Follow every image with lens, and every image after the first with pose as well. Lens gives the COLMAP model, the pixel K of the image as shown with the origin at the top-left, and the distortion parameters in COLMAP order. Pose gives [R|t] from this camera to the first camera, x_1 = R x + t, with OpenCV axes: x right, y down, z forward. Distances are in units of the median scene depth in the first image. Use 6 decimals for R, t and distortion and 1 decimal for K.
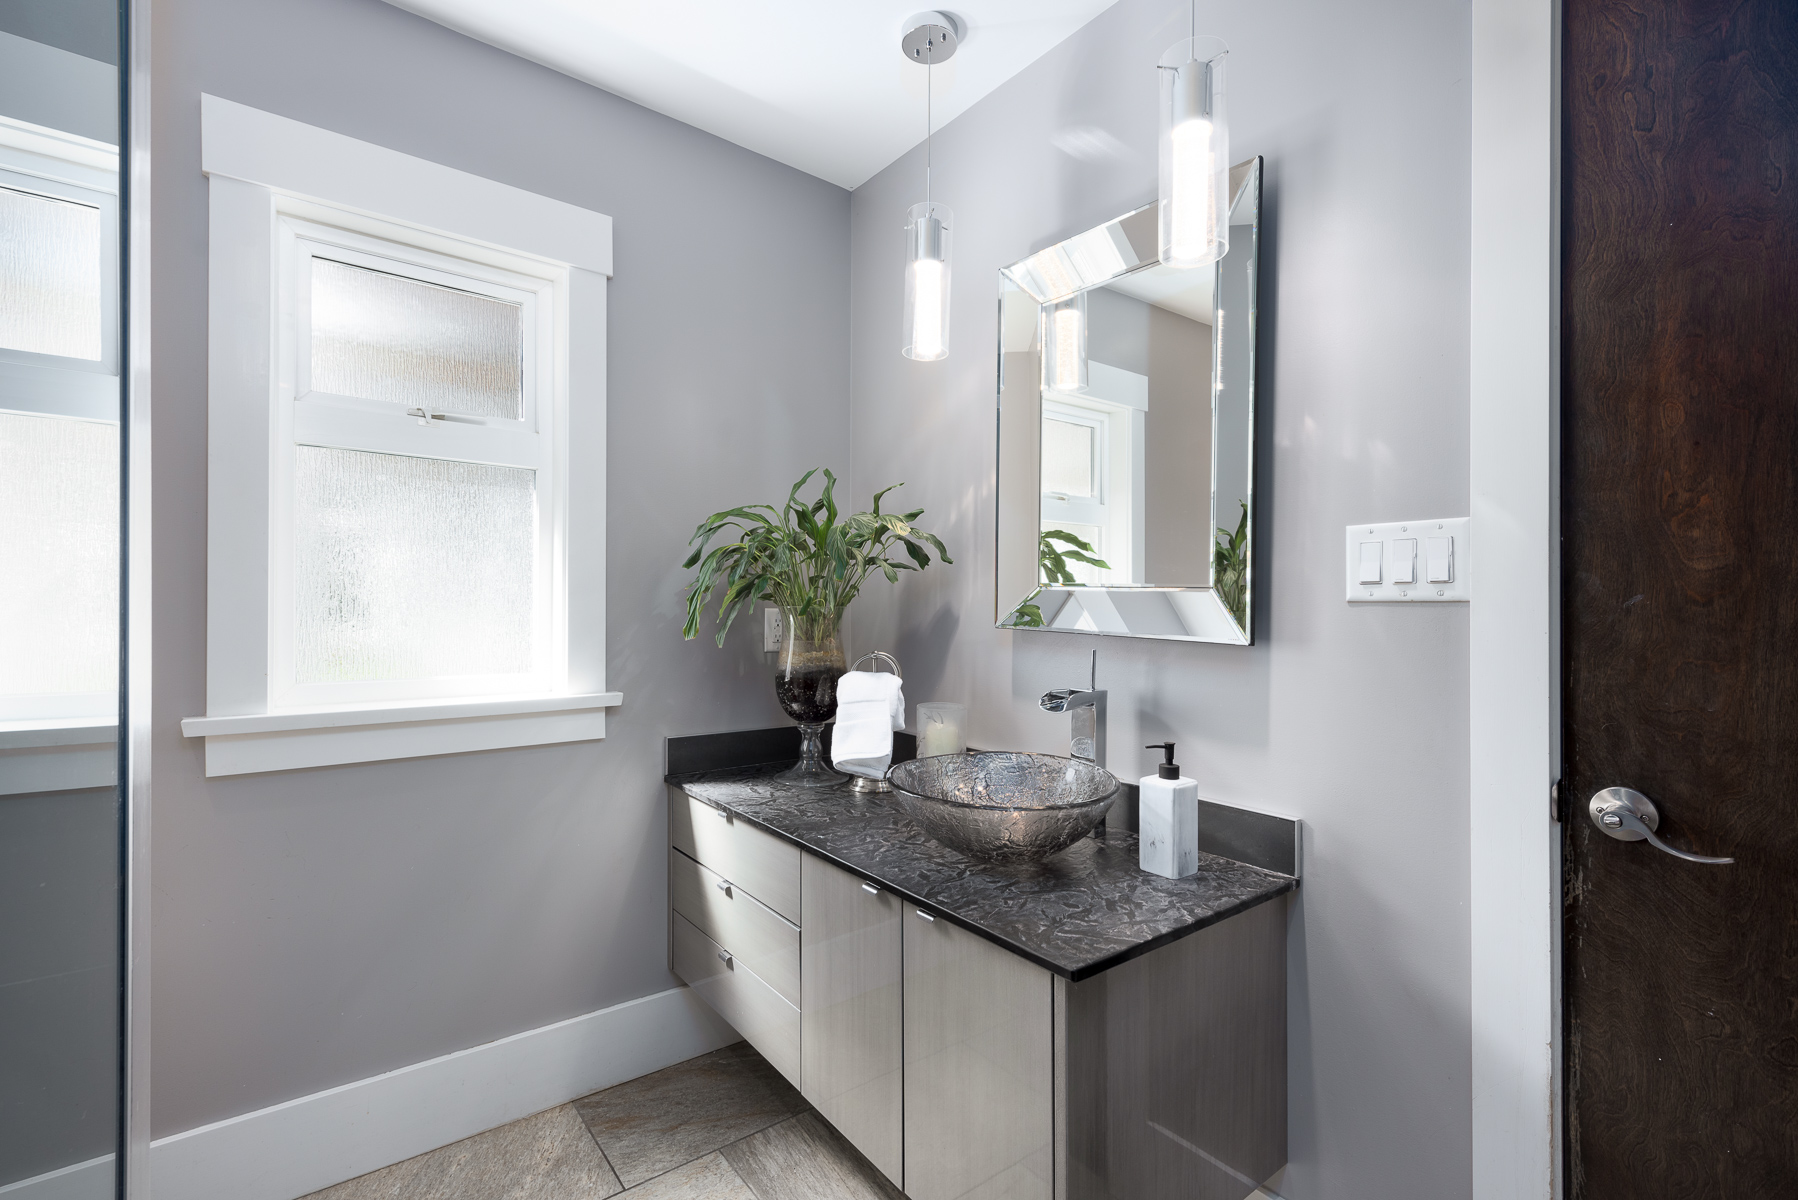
lens RADIAL K [[795.7, 0, 888.5], [0, 795.7, 610.1], [0, 0, 1]] dist [0.002819, 0.000324]
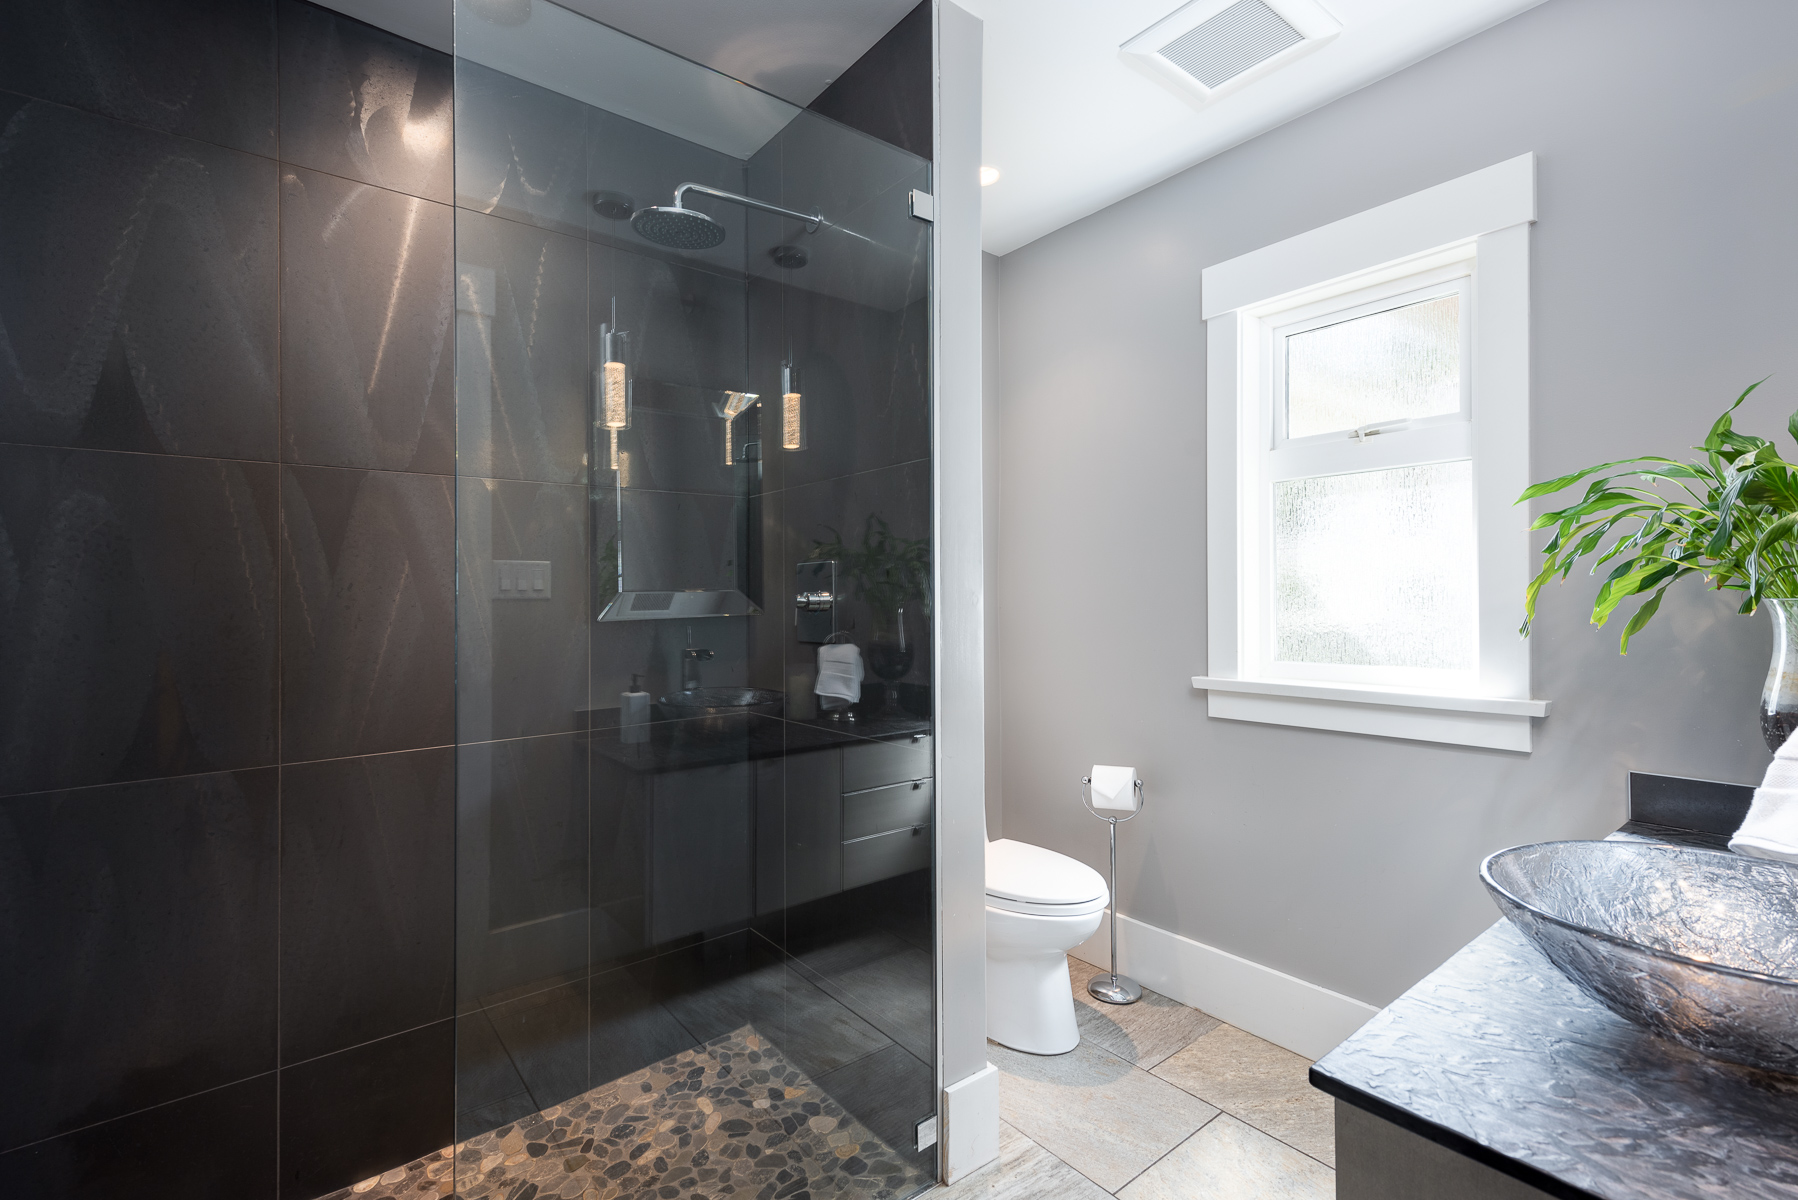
lens RADIAL K [[795.7, 0, 887.4], [0, 795.7, 600.1], [0, 0, 1]] dist [0.002819, 0.000324]
pose [[0.013872, -0.007840, -0.999873, 0.546423], [0.006354, 0.999950, -0.007752, -0.003692], [0.999884, -0.006246, 0.013921, 0.306550]]
